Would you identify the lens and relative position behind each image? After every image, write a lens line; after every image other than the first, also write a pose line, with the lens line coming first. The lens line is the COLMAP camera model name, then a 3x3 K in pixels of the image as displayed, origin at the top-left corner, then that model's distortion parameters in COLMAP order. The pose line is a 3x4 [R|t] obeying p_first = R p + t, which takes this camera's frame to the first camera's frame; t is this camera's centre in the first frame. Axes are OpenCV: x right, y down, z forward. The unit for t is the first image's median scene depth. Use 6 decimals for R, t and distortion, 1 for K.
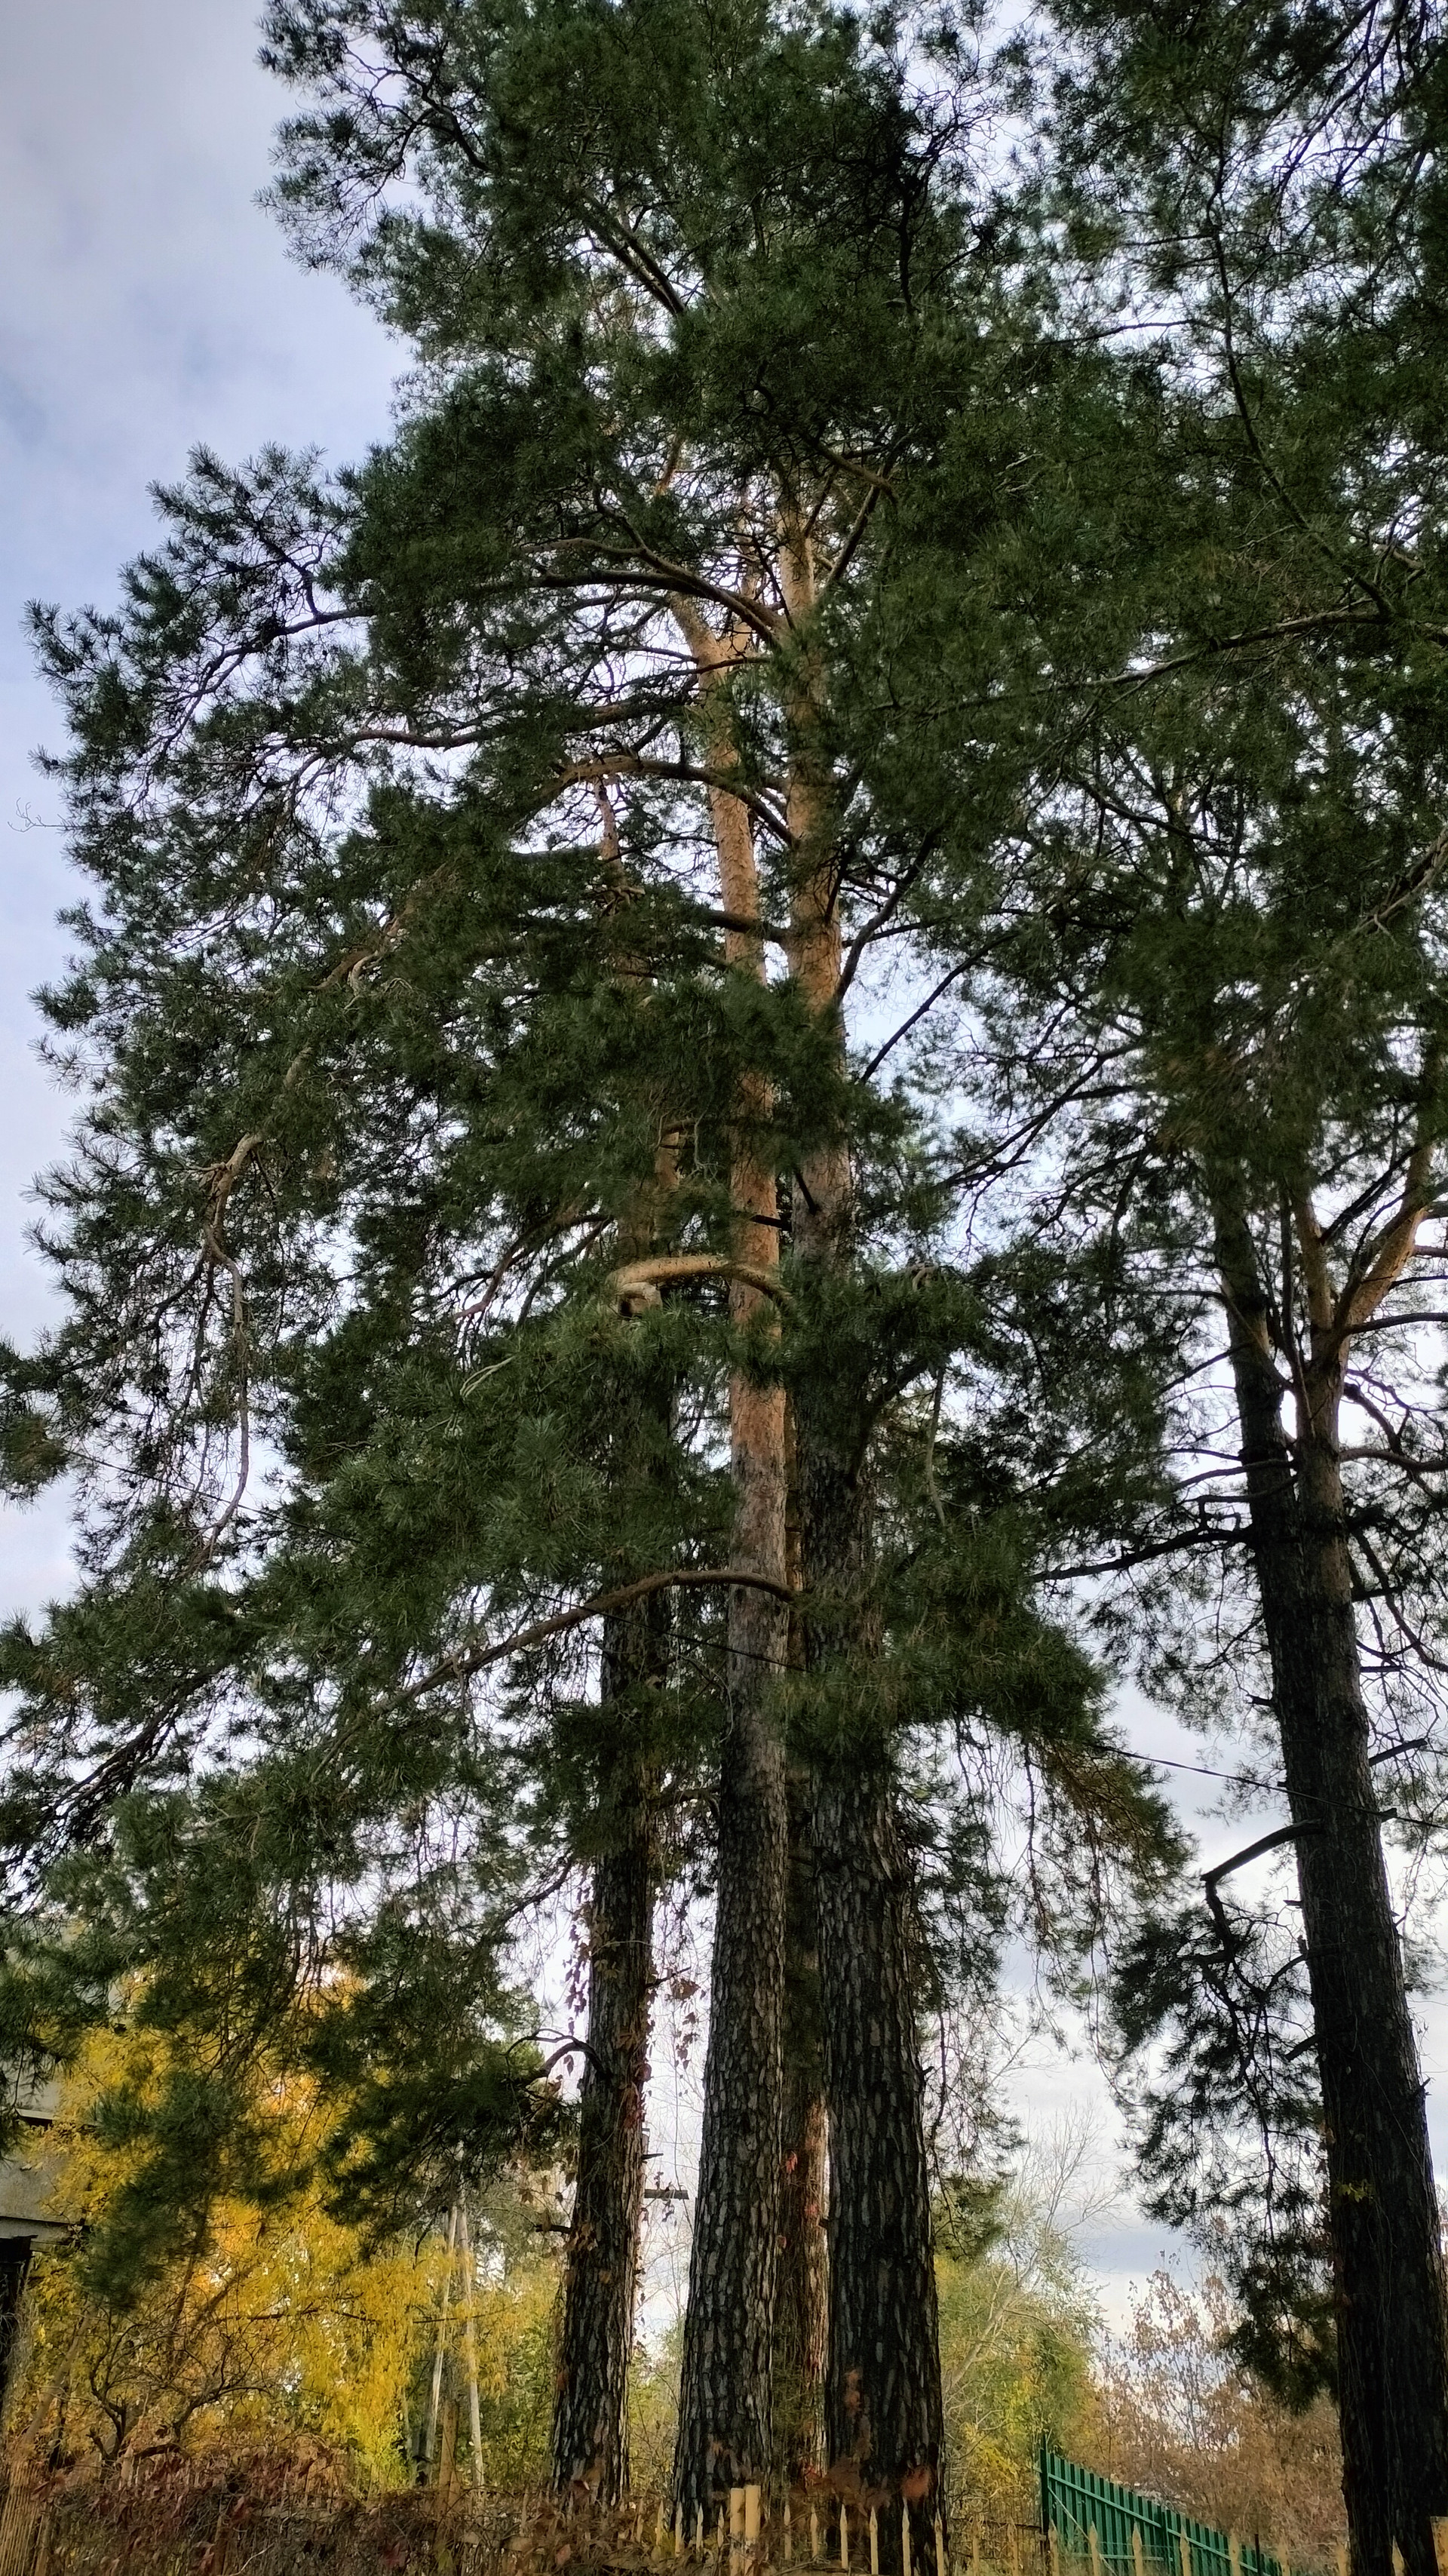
lens RADIAL K [[1832.2, 0, 724.0], [0, 1832.2, 1288.0], [0, 0, 1]] dist [0.047395, -0.071169]
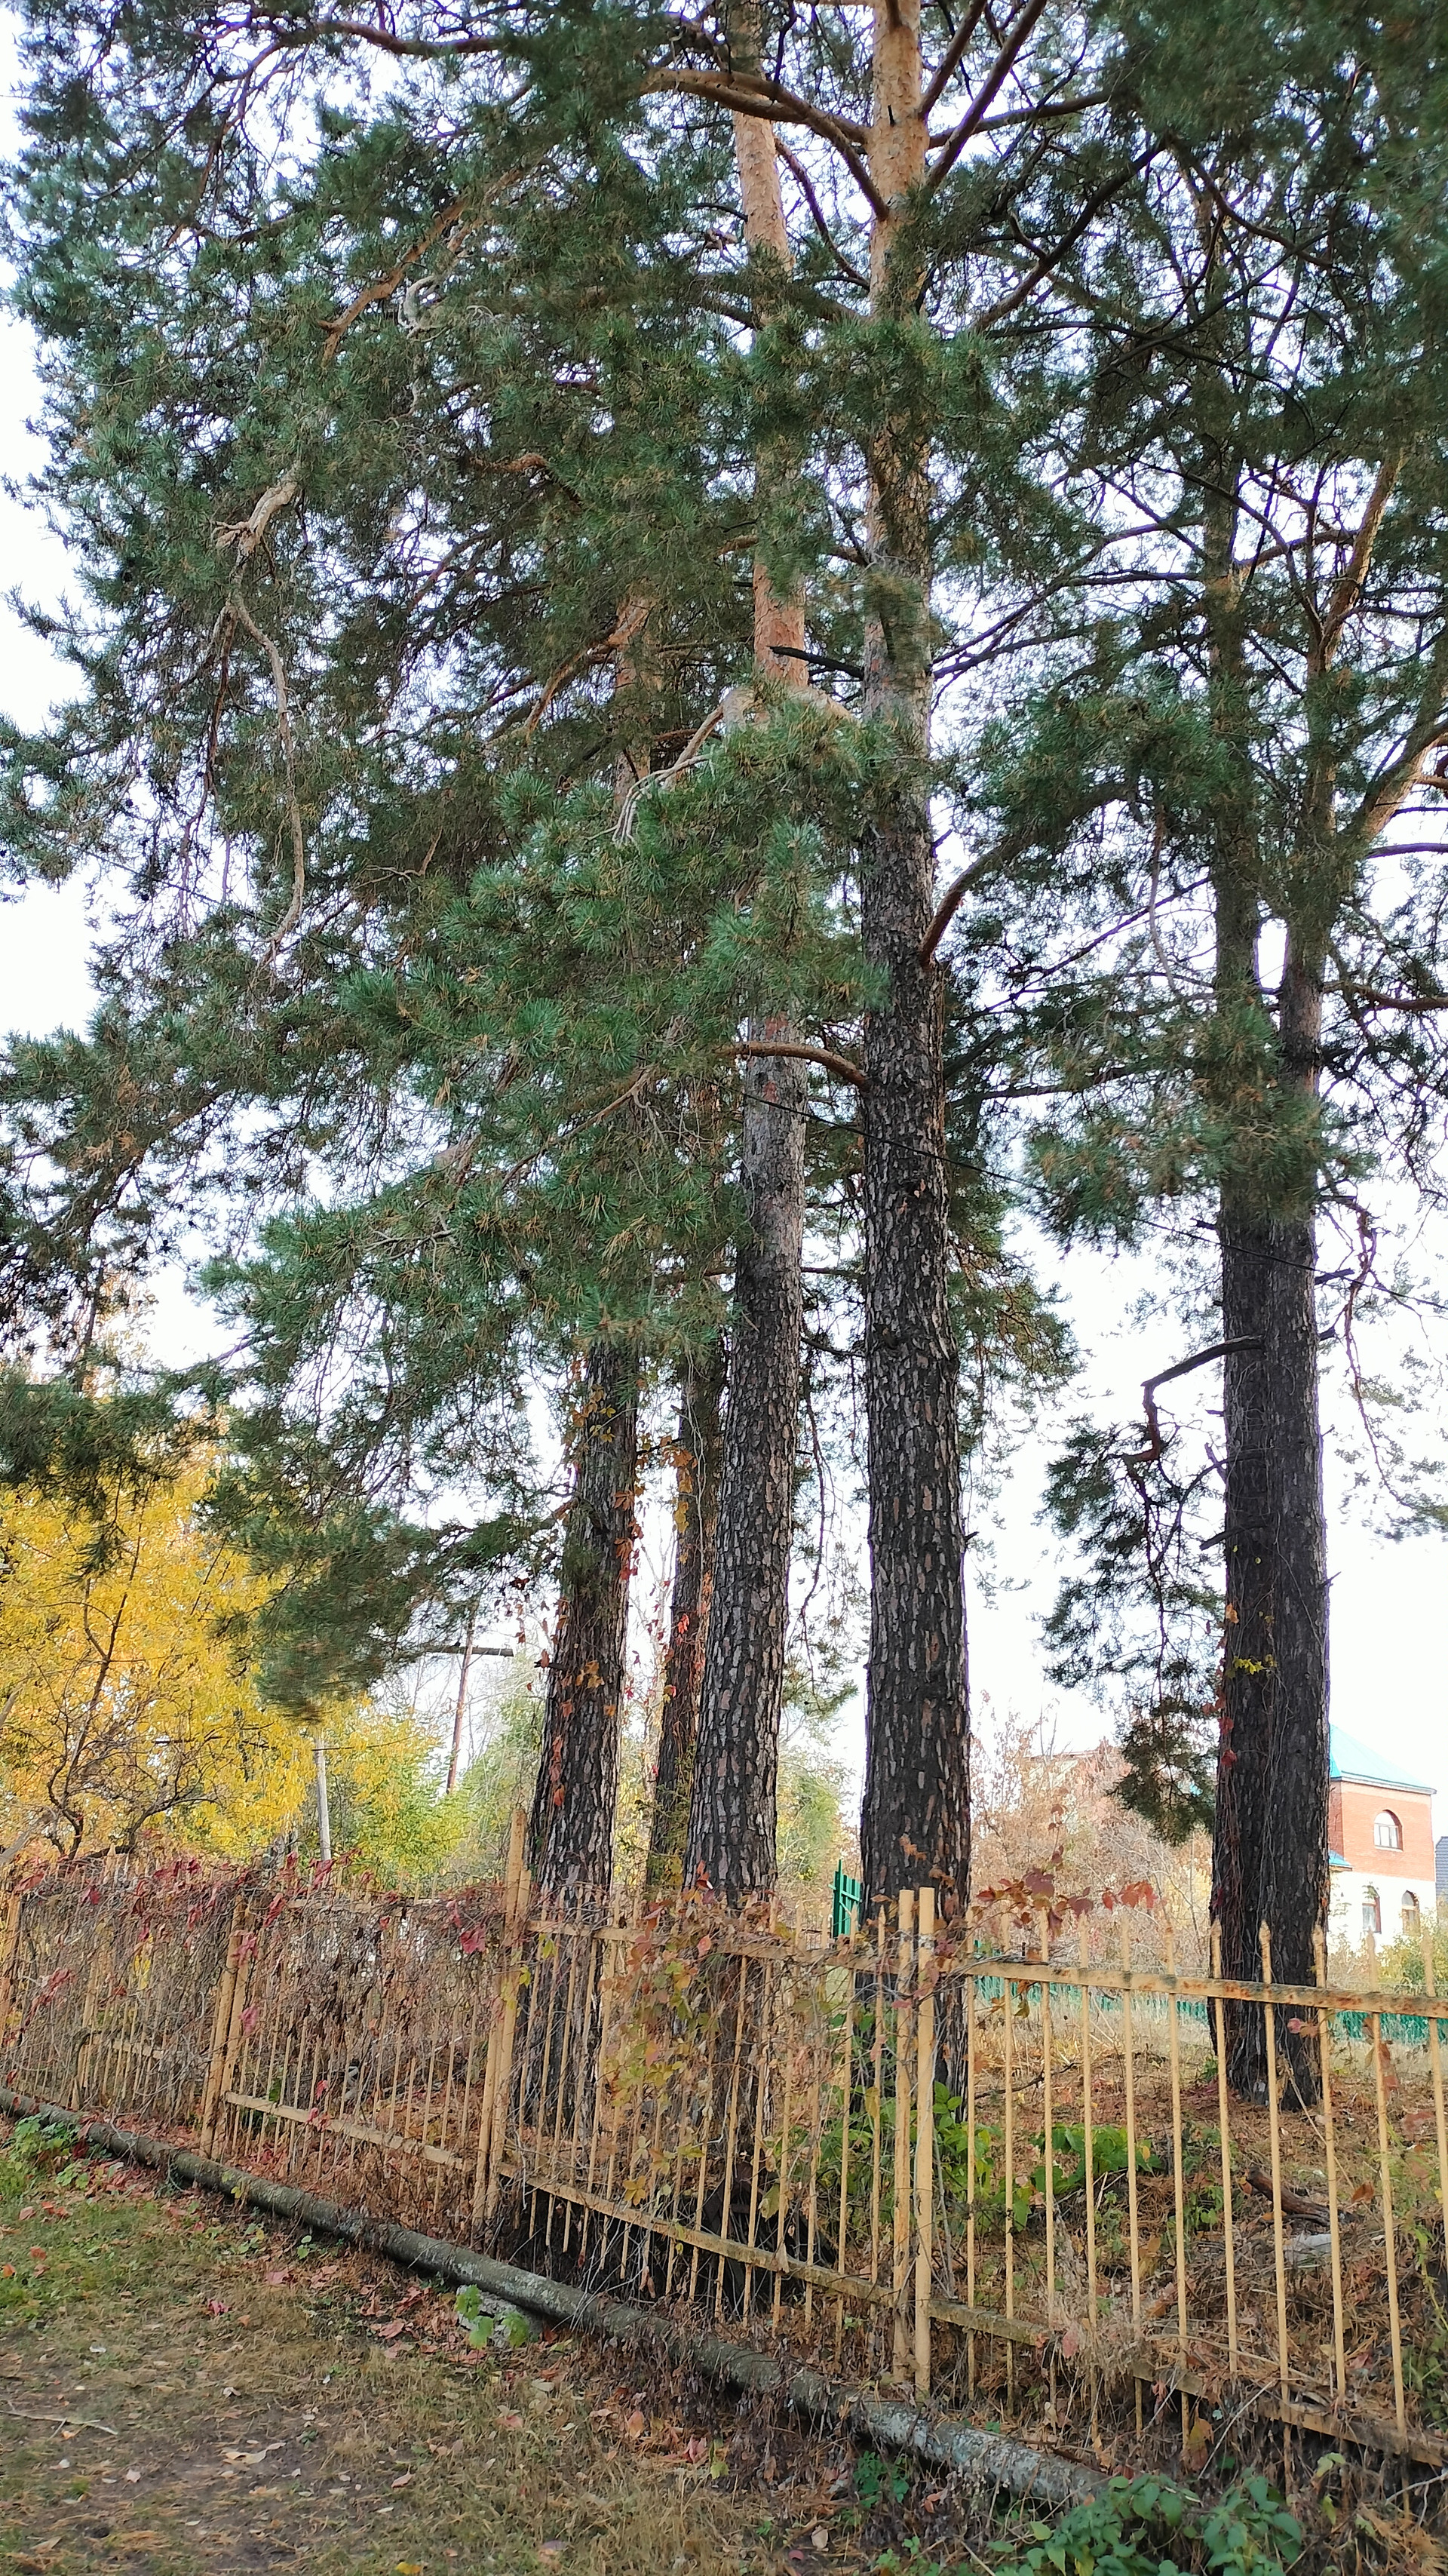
lens RADIAL K [[1827.7, 0, 724.0], [0, 1827.7, 1288.0], [0, 0, 1]] dist [0.051725, -0.061090]
pose [[0.991633, 0.058354, 0.115148, -0.095453], [-0.085473, 0.965263, 0.246906, 0.032268], [-0.096740, -0.254682, 0.962174, 0.042074]]
